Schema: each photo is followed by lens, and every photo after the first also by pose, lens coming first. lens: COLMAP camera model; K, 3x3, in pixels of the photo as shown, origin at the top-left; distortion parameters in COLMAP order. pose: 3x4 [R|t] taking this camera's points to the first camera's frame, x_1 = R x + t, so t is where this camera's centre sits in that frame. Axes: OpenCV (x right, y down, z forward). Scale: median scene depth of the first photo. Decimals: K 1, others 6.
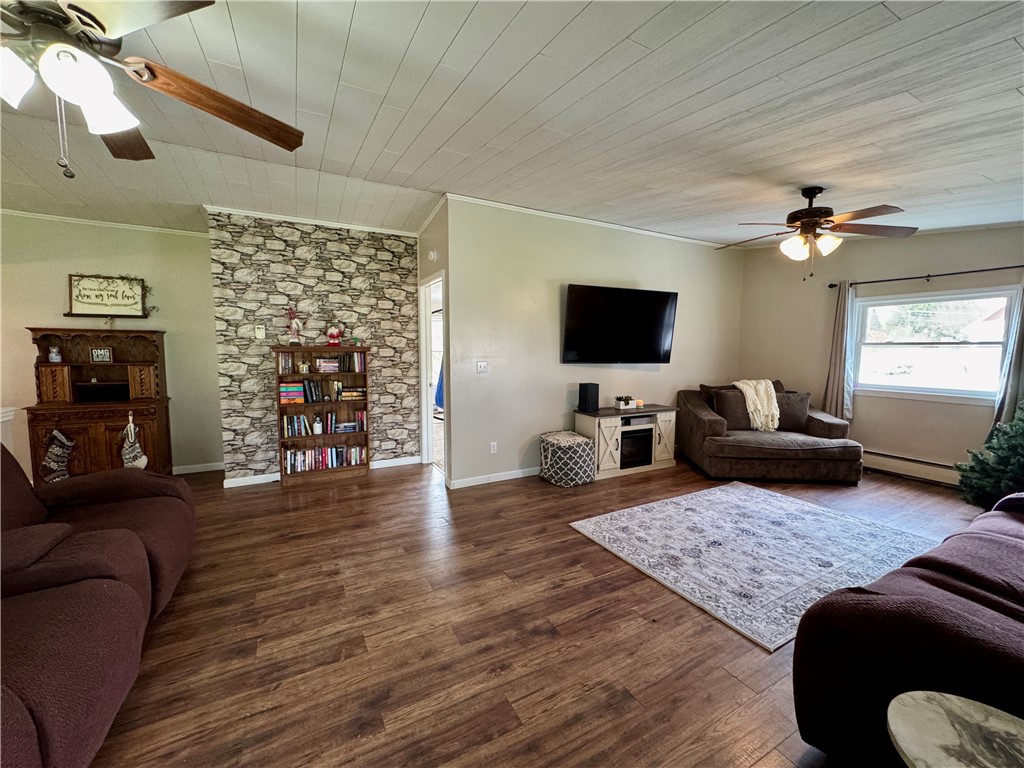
lens RADIAL K [[412.3, 0, 512.0], [0, 412.3, 384.0], [0, 0, 1]] dist [0.000330, -0.000056]
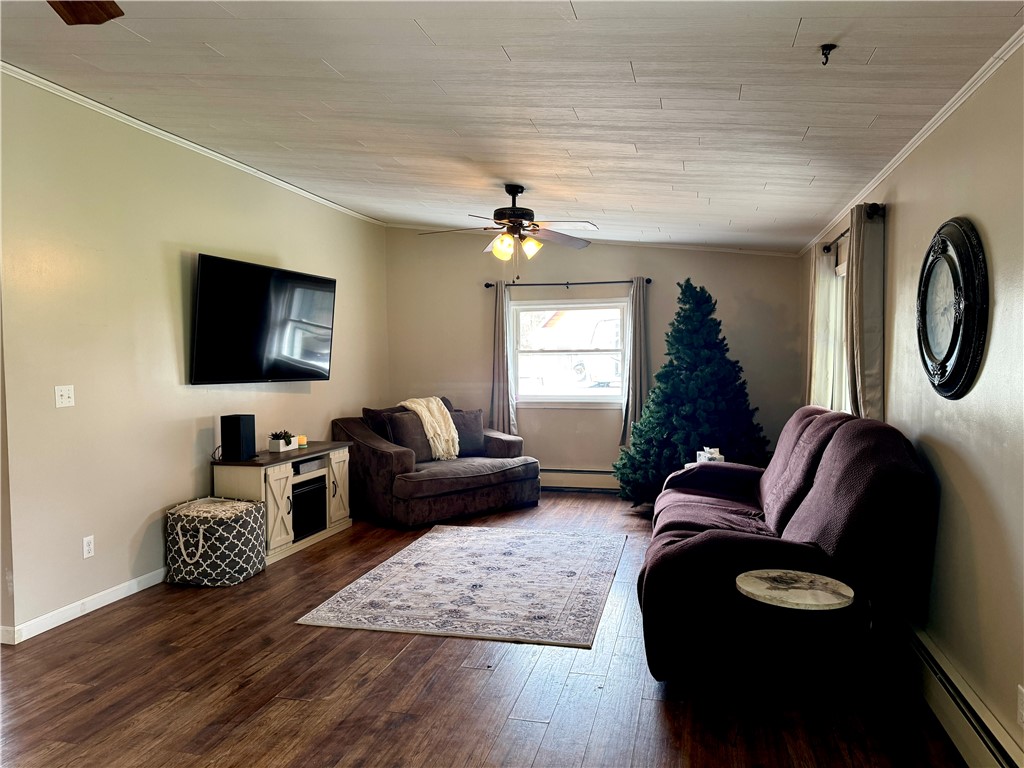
lens RADIAL K [[735.0, 0, 512.0], [0, 735.0, 384.0], [0, 0, 1]] dist [0.190957, -0.363282]
pose [[0.664713, -0.034220, 0.746315, -0.411213], [0.077987, 0.996671, -0.023761, 0.012012], [-0.743017, 0.073997, 0.665169, -0.067409]]
